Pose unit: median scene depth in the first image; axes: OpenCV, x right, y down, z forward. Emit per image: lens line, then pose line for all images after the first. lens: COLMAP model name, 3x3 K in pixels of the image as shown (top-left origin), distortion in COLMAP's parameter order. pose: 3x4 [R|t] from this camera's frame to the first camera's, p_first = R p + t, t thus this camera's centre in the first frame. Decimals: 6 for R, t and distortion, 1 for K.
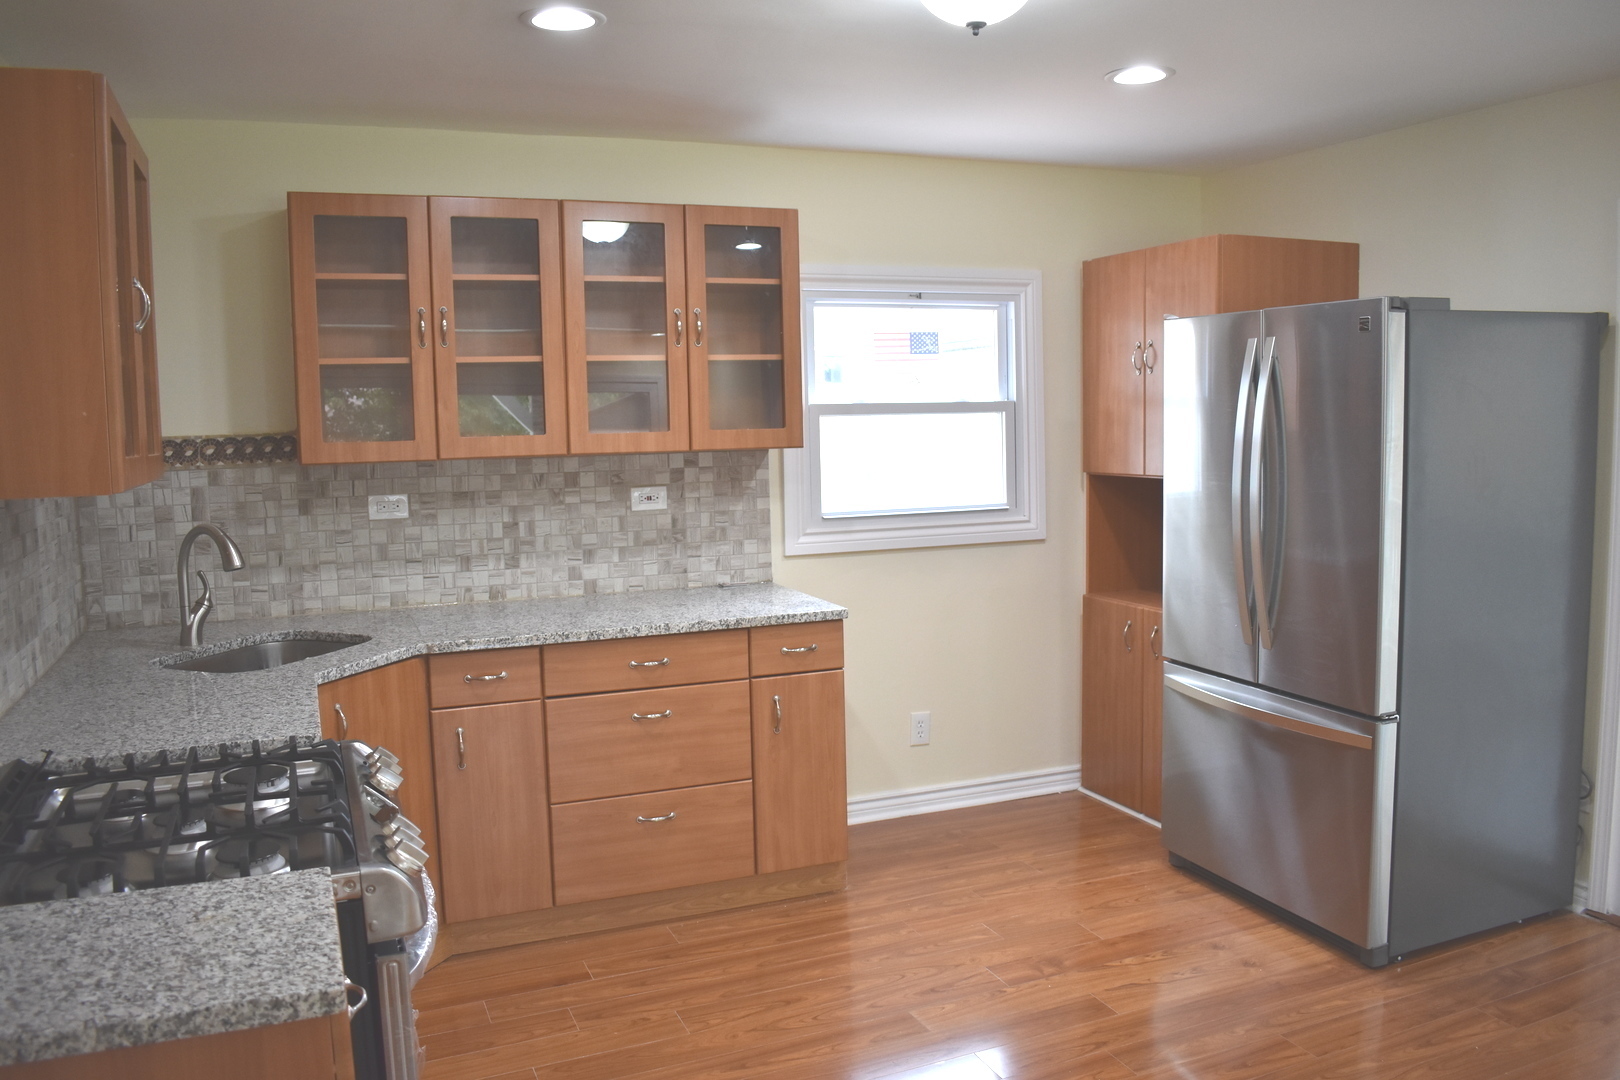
lens RADIAL K [[1257.1, 0, 794.7], [0, 1257.1, 535.4], [0, 0, 1]] dist [-0.092058, 0.010416]
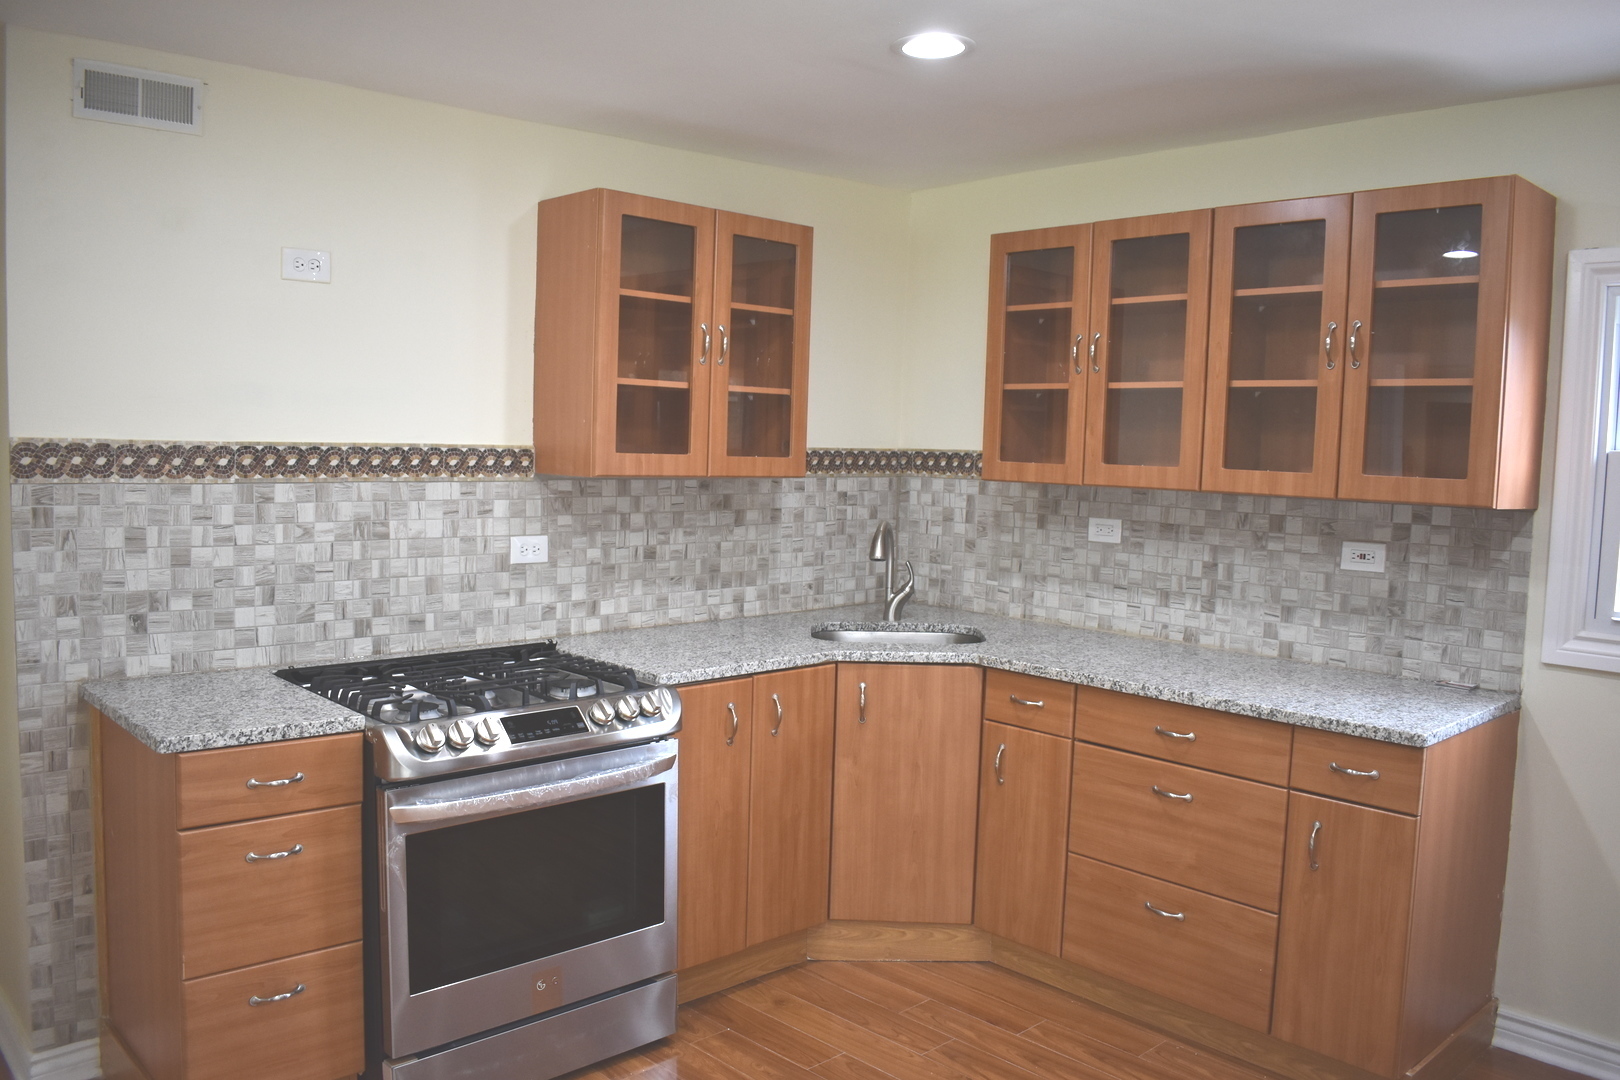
lens RADIAL K [[1257.1, 0, 844.3], [0, 1257.1, 542.3], [0, 0, 1]] dist [-0.092058, 0.010416]
pose [[0.367963, 0.105170, -0.923874, 0.539544], [-0.125323, 0.990126, 0.062798, -0.050781], [0.921356, 0.092675, 0.377510, 0.417620]]
